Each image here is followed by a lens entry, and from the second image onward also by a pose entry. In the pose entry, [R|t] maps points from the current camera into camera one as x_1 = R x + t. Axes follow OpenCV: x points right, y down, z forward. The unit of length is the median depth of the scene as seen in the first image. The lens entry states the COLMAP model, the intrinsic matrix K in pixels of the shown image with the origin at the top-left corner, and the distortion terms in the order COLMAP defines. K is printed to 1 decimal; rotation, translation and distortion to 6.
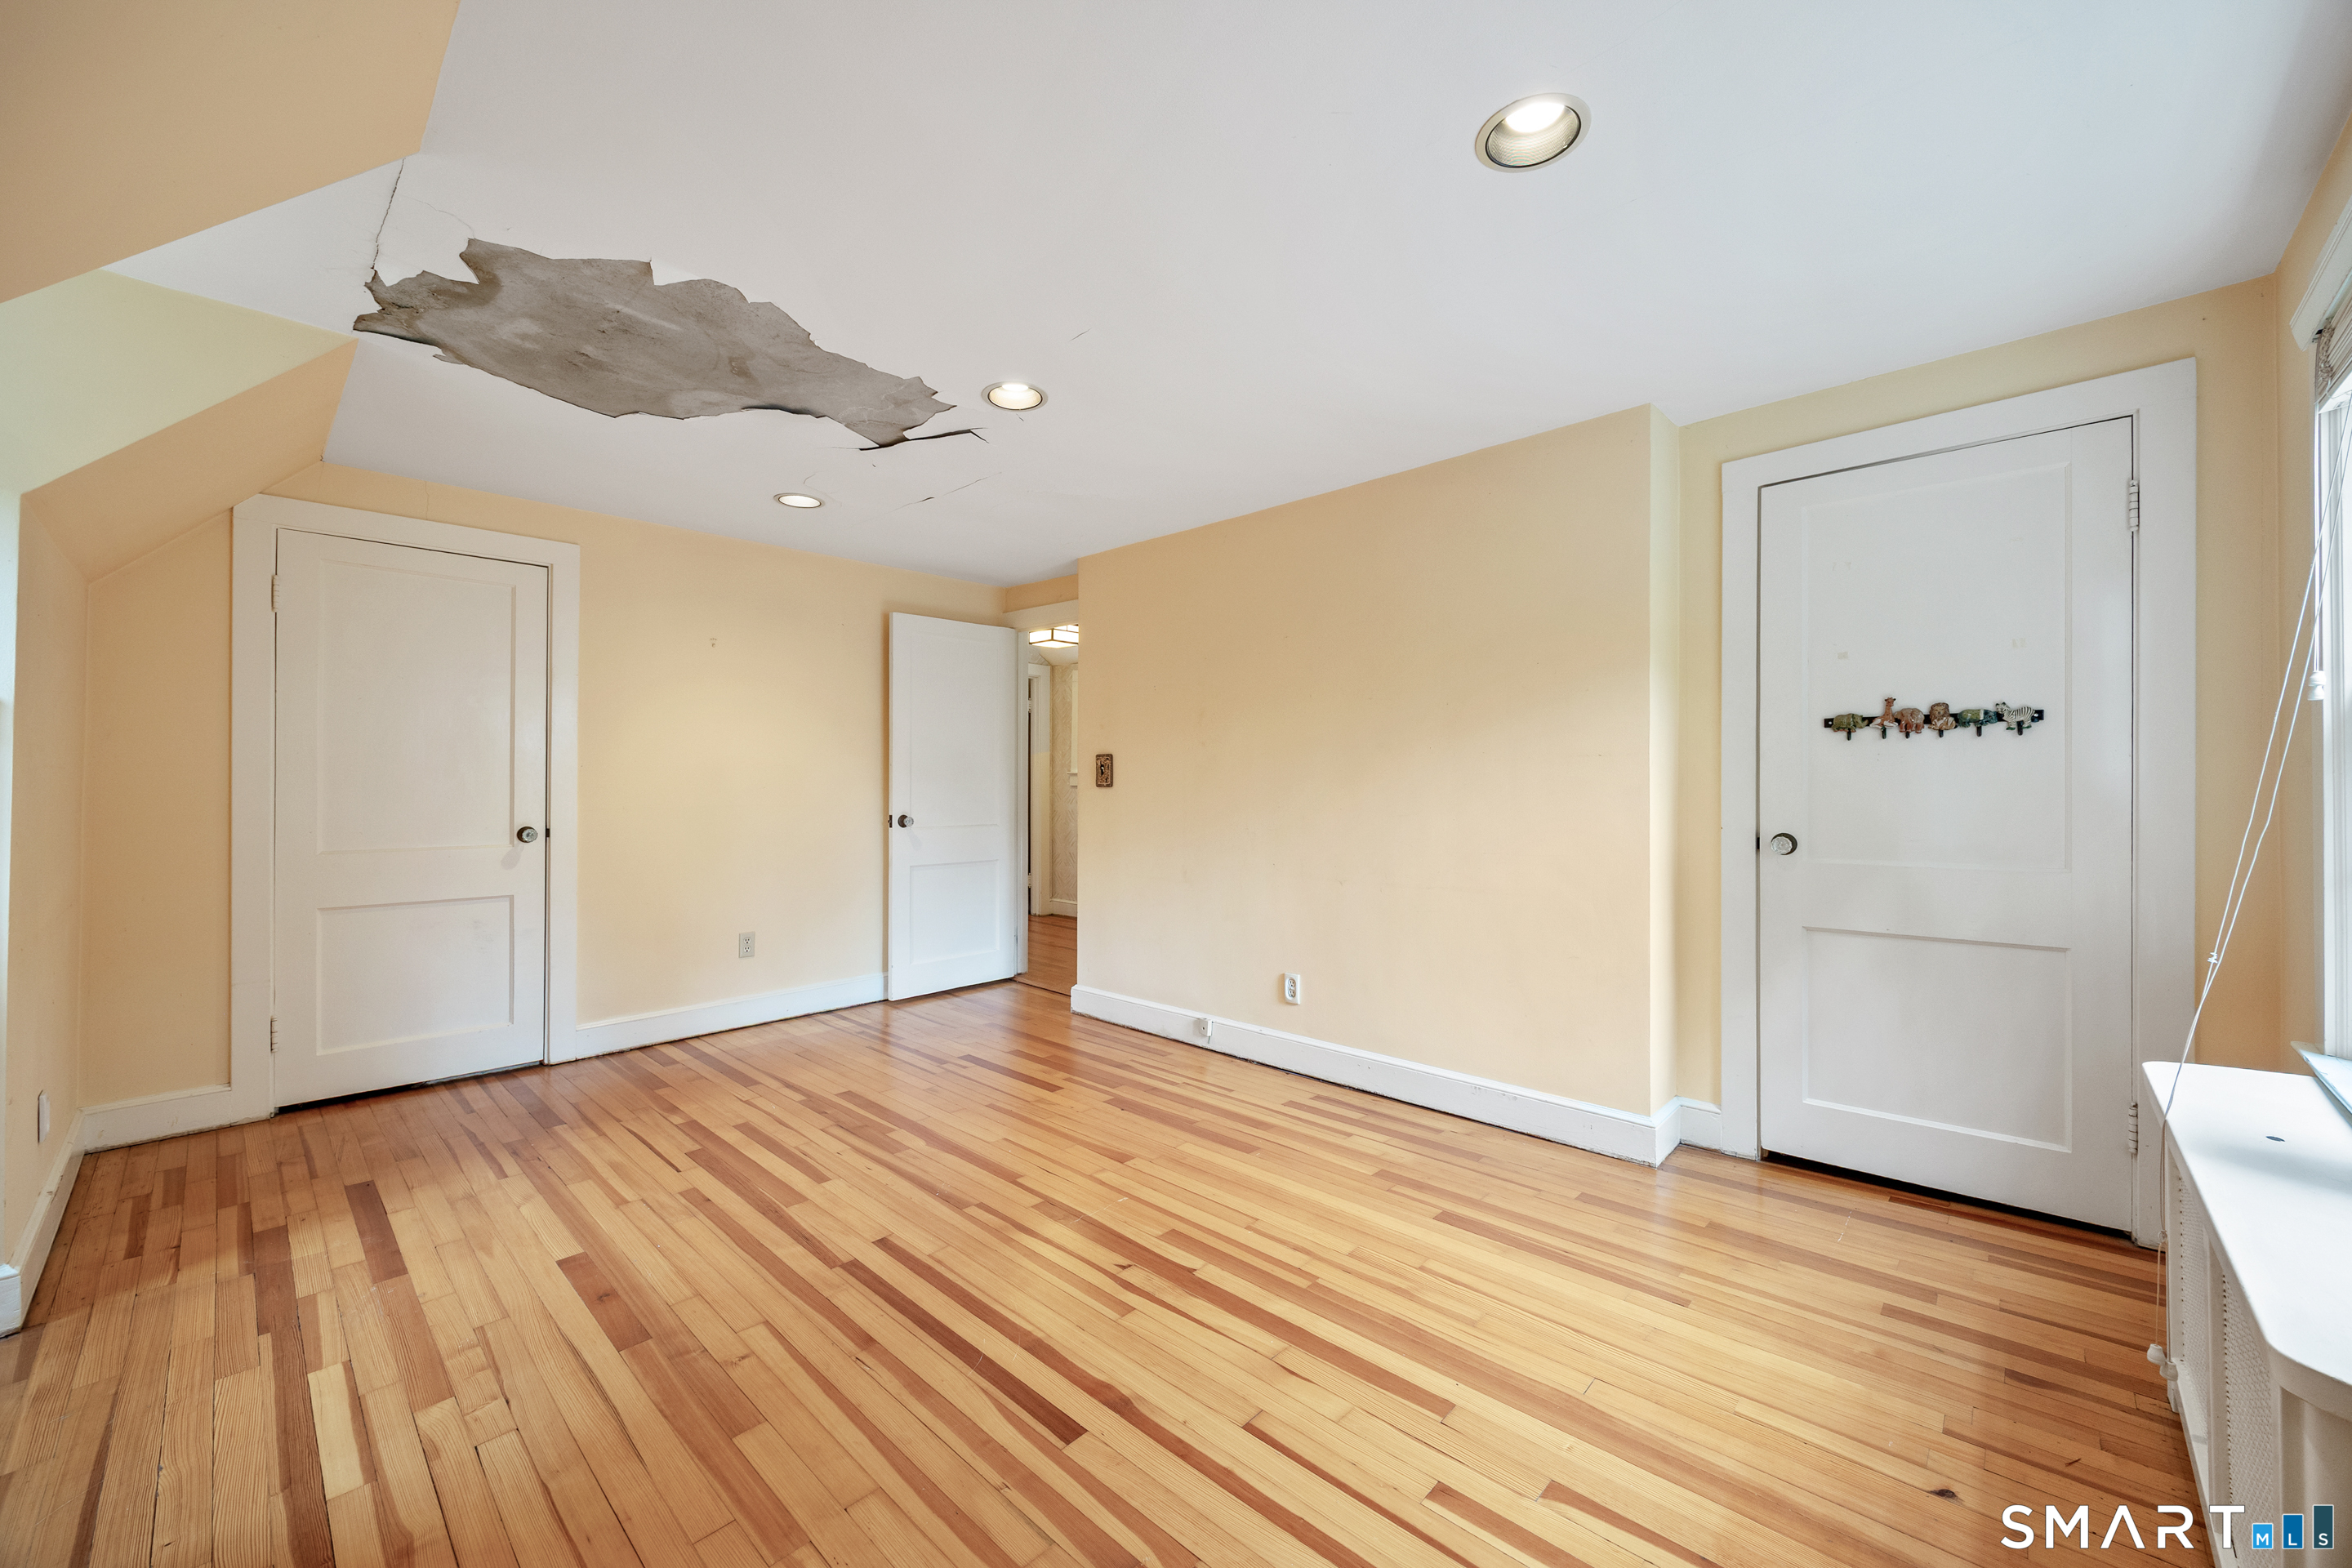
lens RADIAL K [[907.6, 0, 1198.8], [0, 907.6, 786.8], [0, 0, 1]] dist [-0.007276, 0.000301]
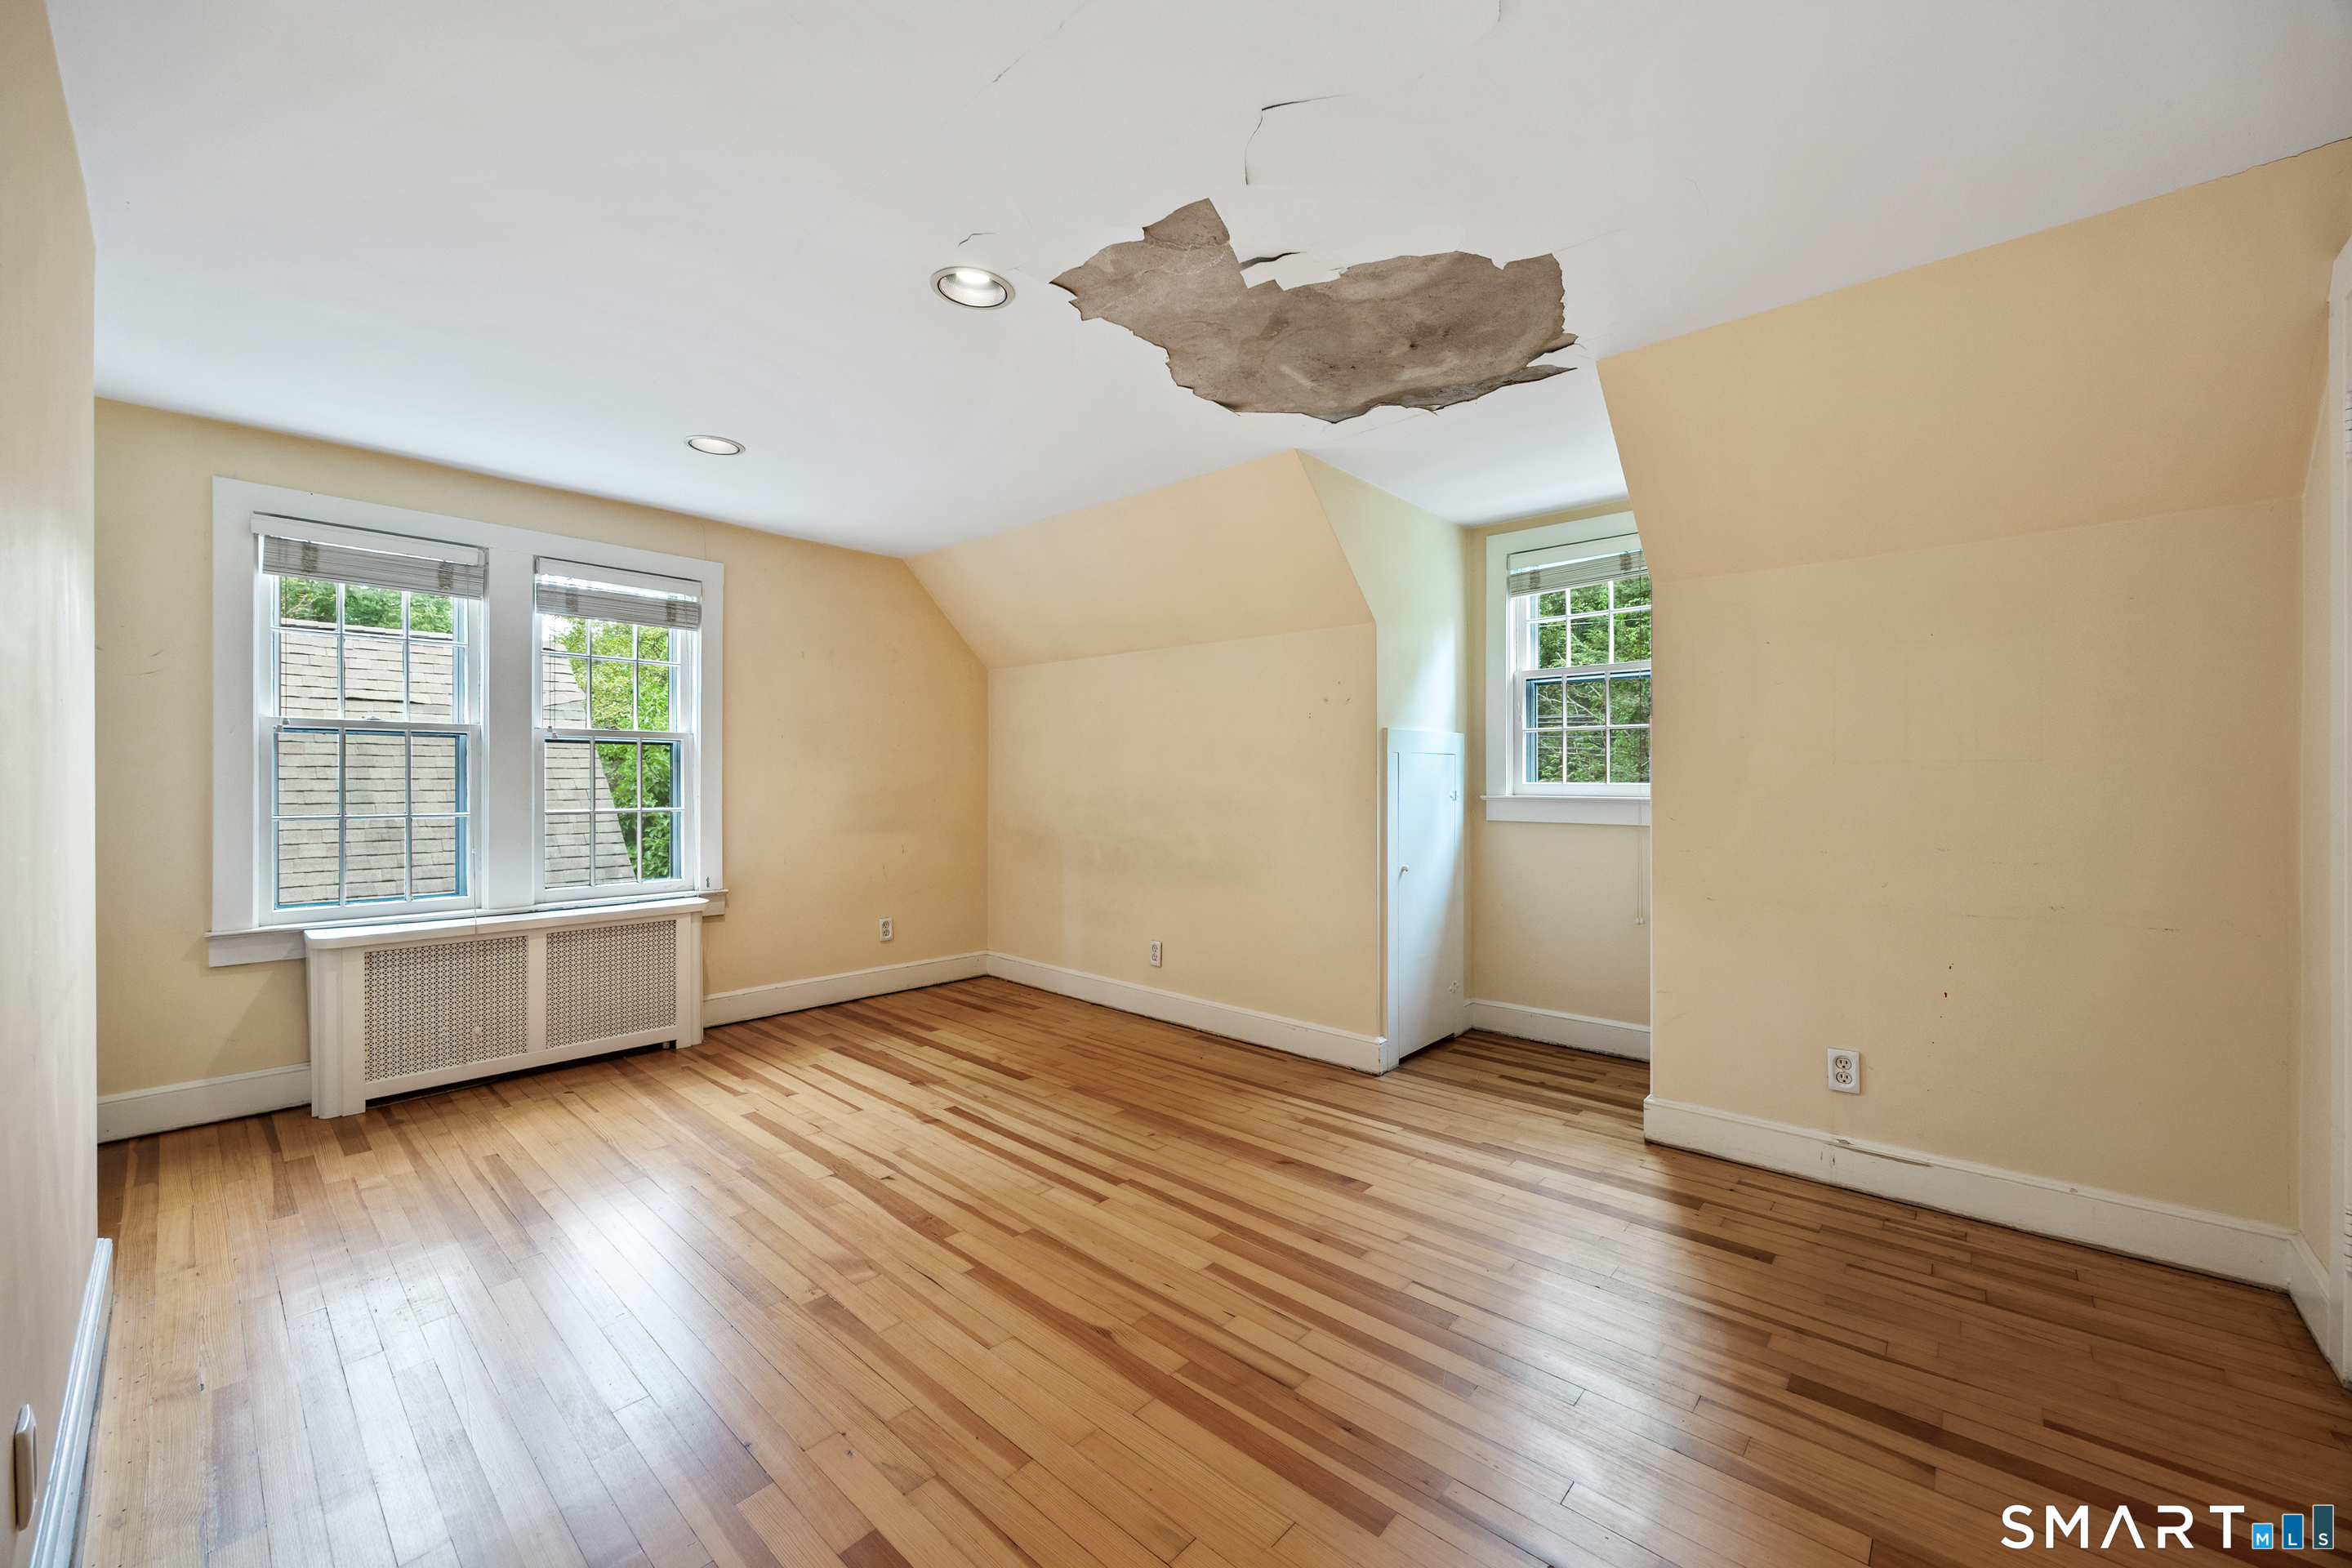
lens RADIAL K [[907.6, 0, 1198.8], [0, 907.6, 786.8], [0, 0, 1]] dist [-0.007276, 0.000301]
pose [[-0.999703, -0.000140, -0.024380, -0.442713], [-0.000325, 0.999971, 0.007584, -0.000056], [0.024379, 0.007590, -0.999674, 2.096399]]
